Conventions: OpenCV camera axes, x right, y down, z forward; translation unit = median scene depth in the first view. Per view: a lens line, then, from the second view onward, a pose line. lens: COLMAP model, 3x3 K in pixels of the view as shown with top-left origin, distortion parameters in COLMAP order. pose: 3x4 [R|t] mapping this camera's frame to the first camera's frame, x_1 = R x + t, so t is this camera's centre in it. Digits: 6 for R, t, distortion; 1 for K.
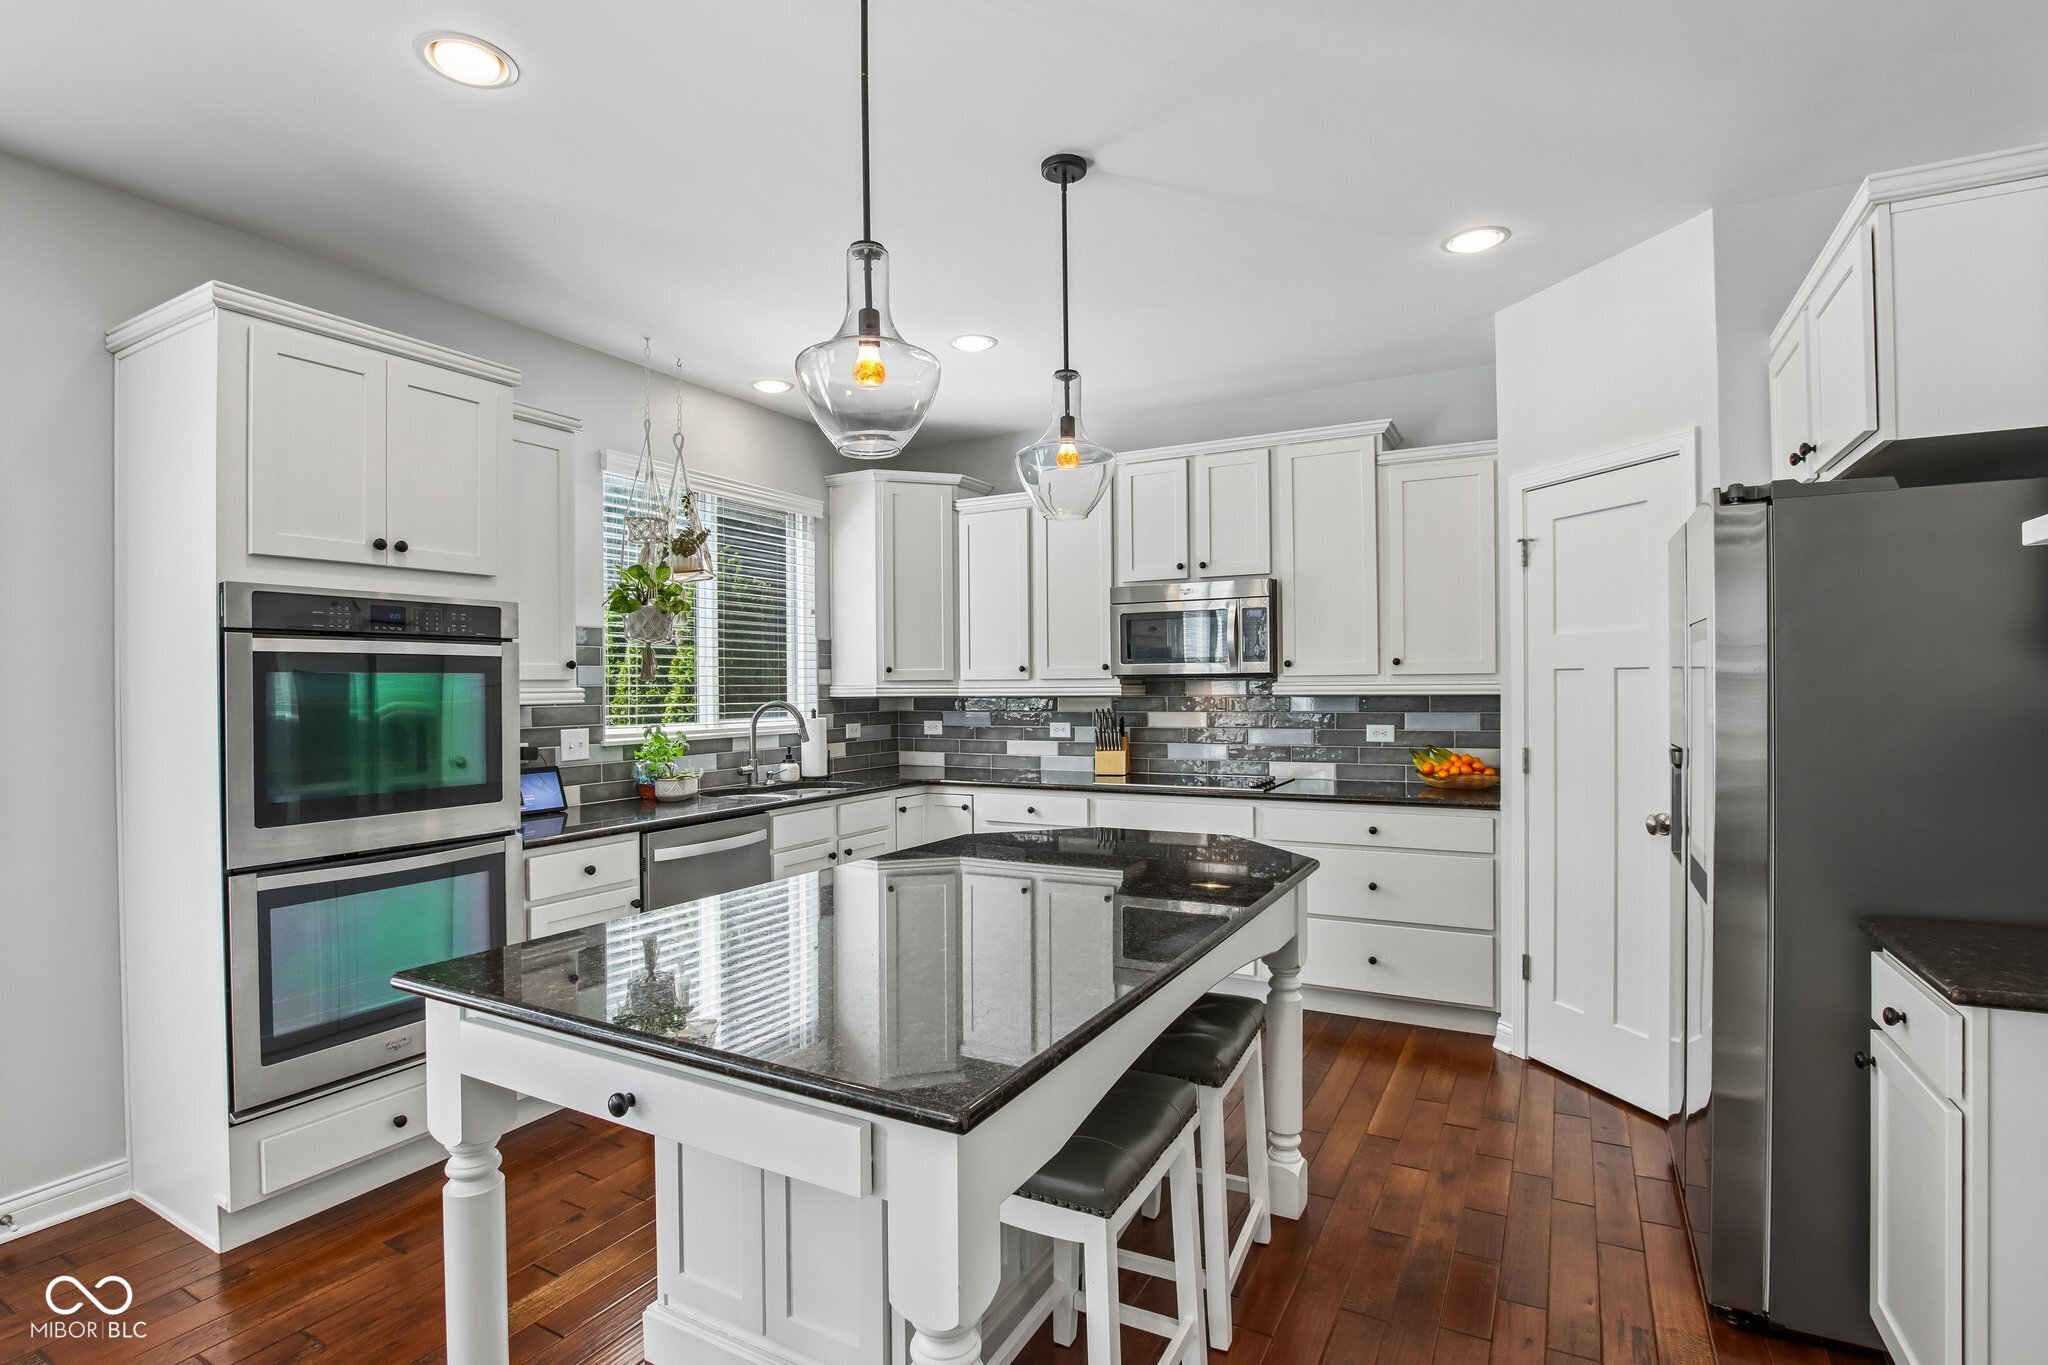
lens RADIAL K [[956.2, 0, 1058.8], [0, 956.2, 680.9], [0, 0, 1]] dist [-0.038591, 0.007129]
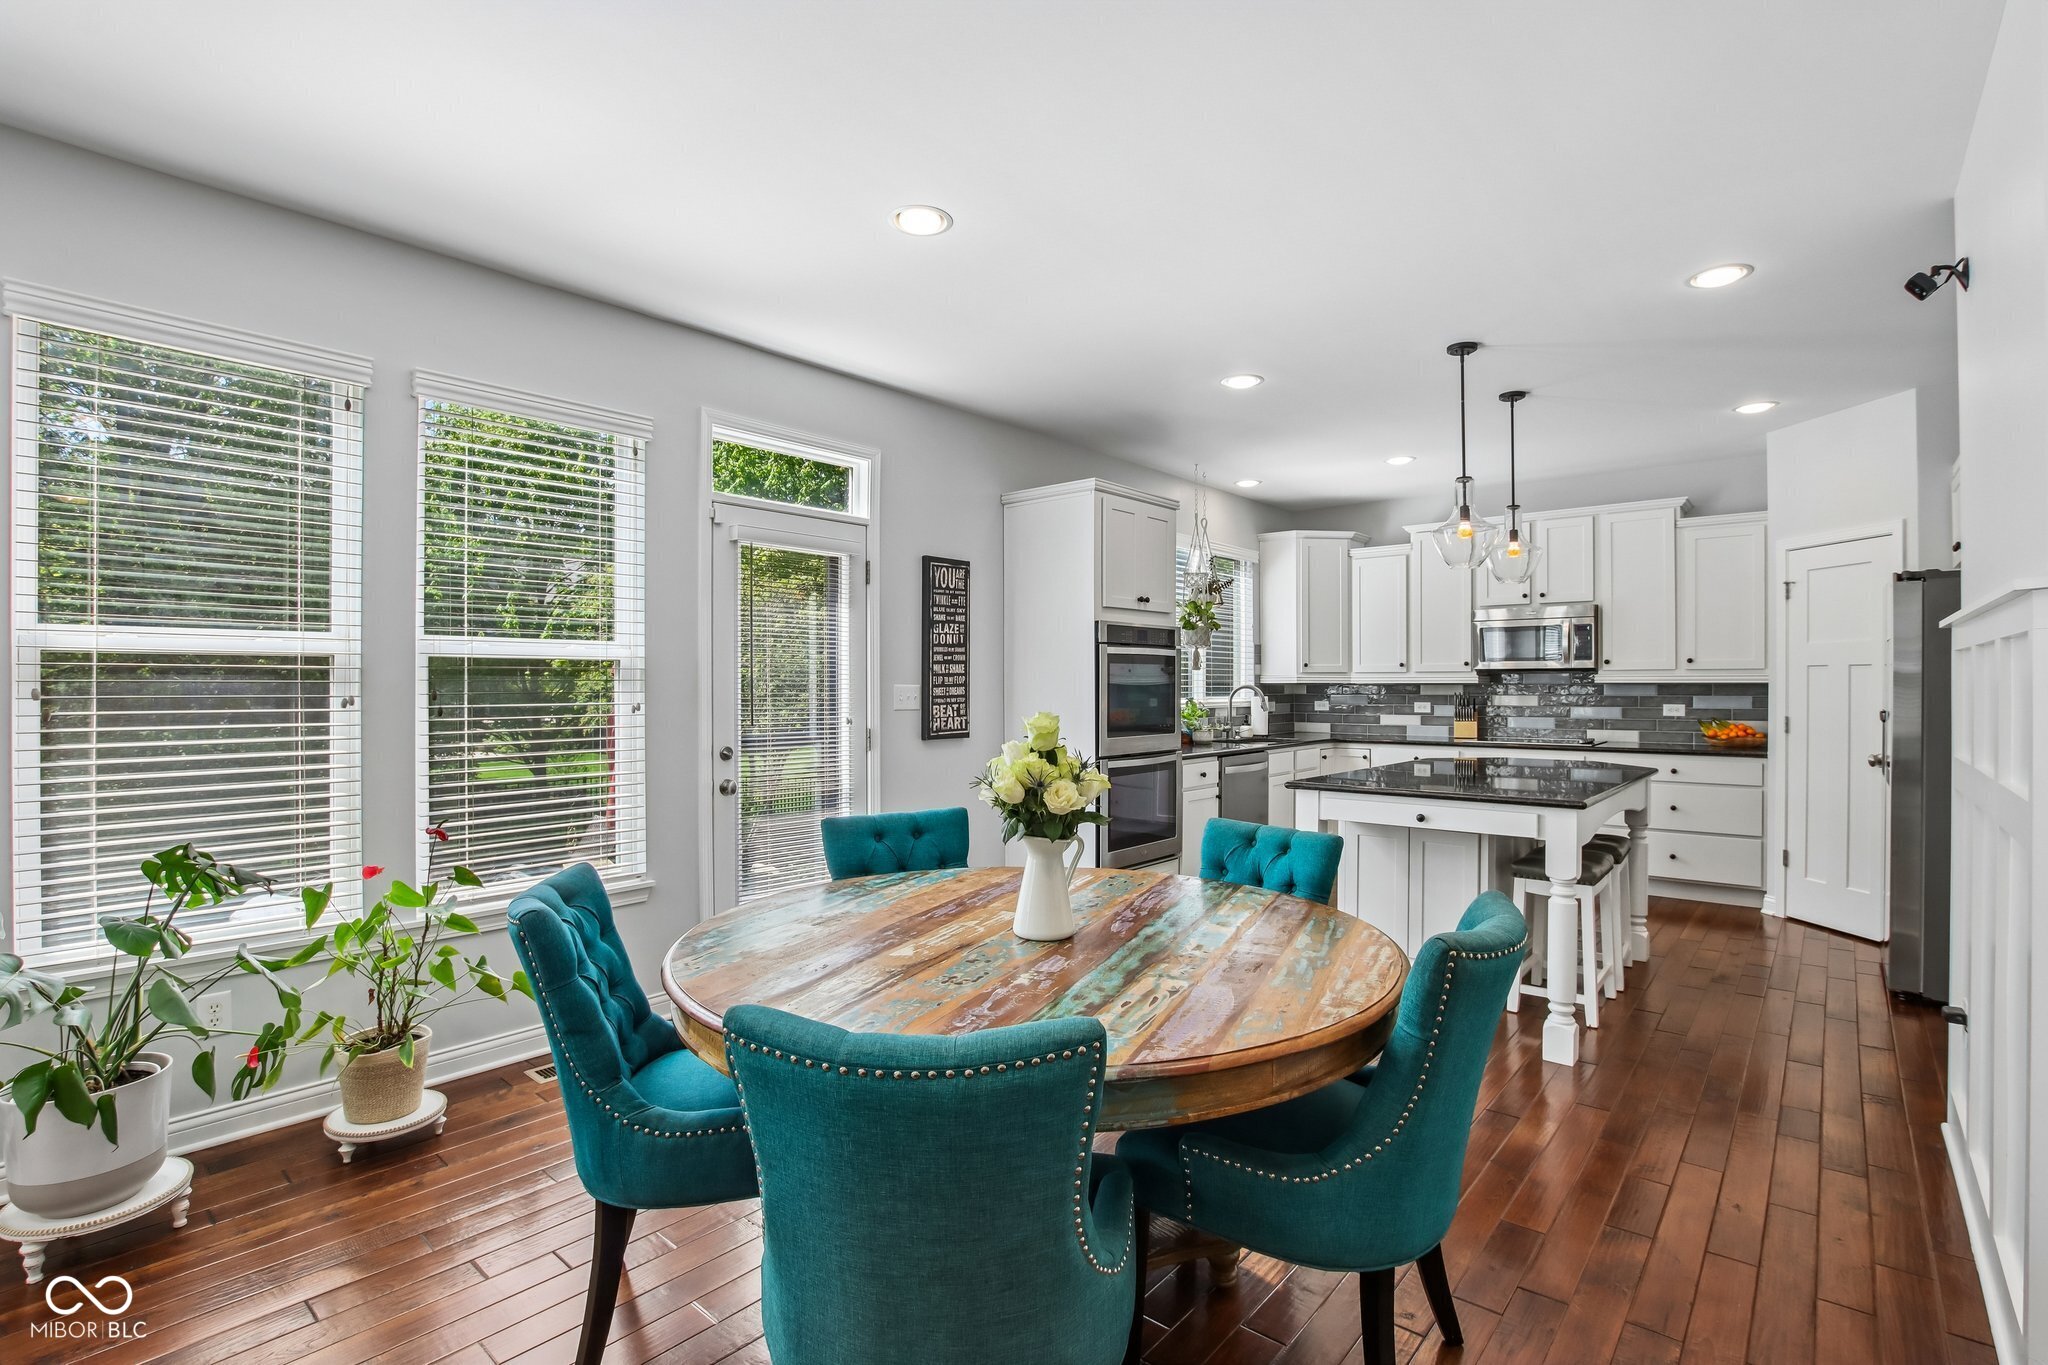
lens RADIAL K [[956.2, 0, 1036.2], [0, 956.2, 683.2], [0, 0, 1]] dist [-0.038591, 0.007129]
pose [[0.975039, 0.007560, -0.221907, -0.285234], [-0.006630, 0.999966, 0.004932, 0.013366], [0.221936, -0.003337, 0.975055, -0.597055]]
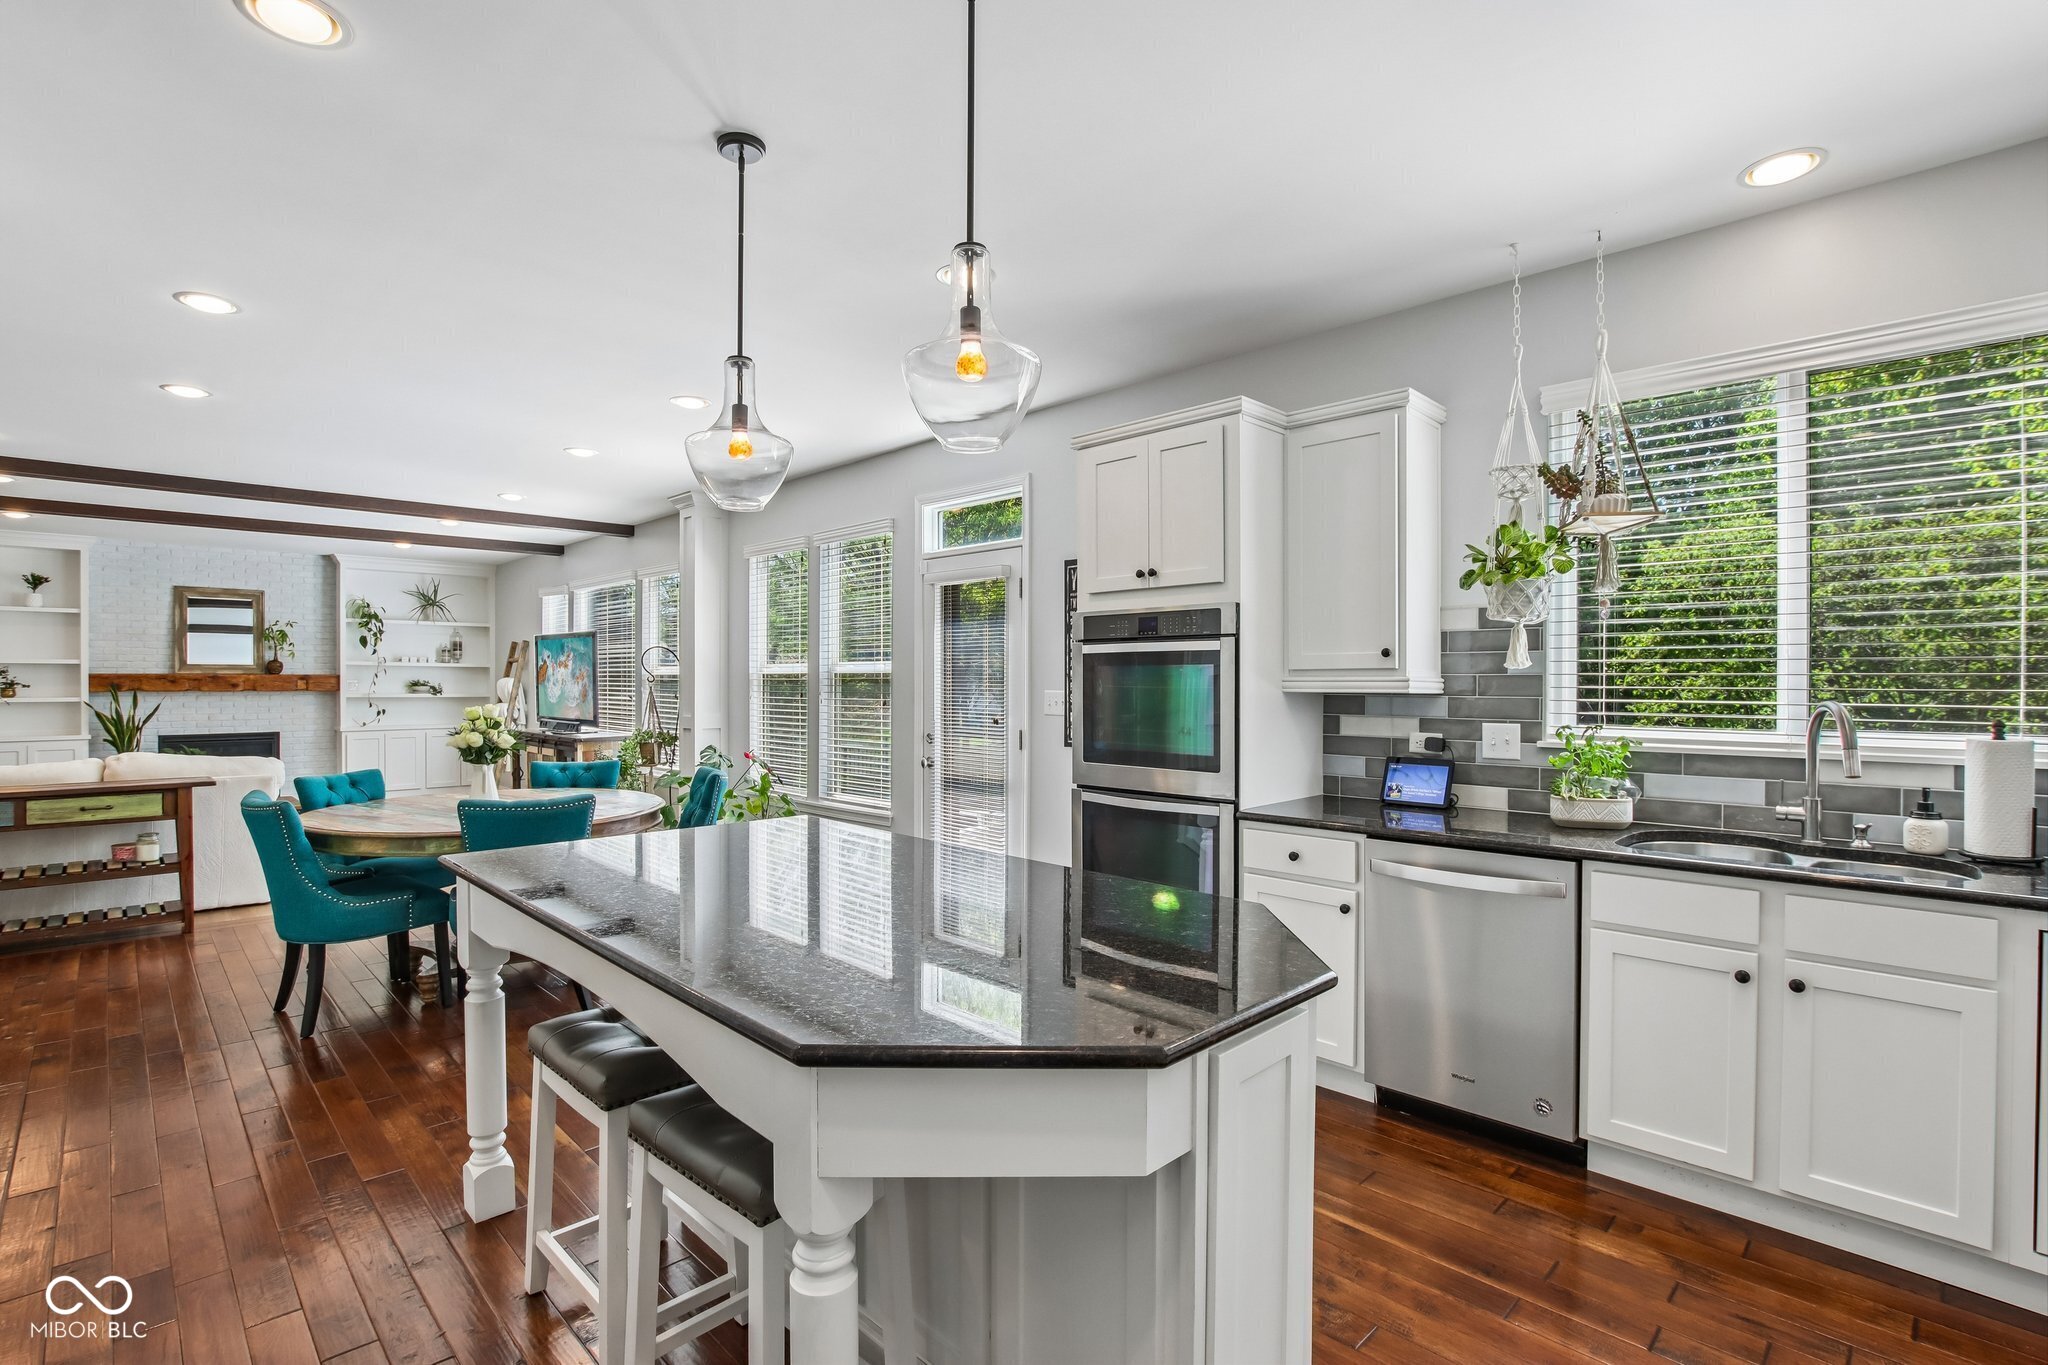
lens RADIAL K [[956.2, 0, 1016.0], [0, 956.2, 686.0], [0, 0, 1]] dist [-0.038591, 0.007129]
pose [[-0.309018, 0.015649, -0.950927, 0.385647], [0.007044, 0.999875, 0.014165, 0.000348], [0.951030, -0.002321, -0.309090, 0.697965]]
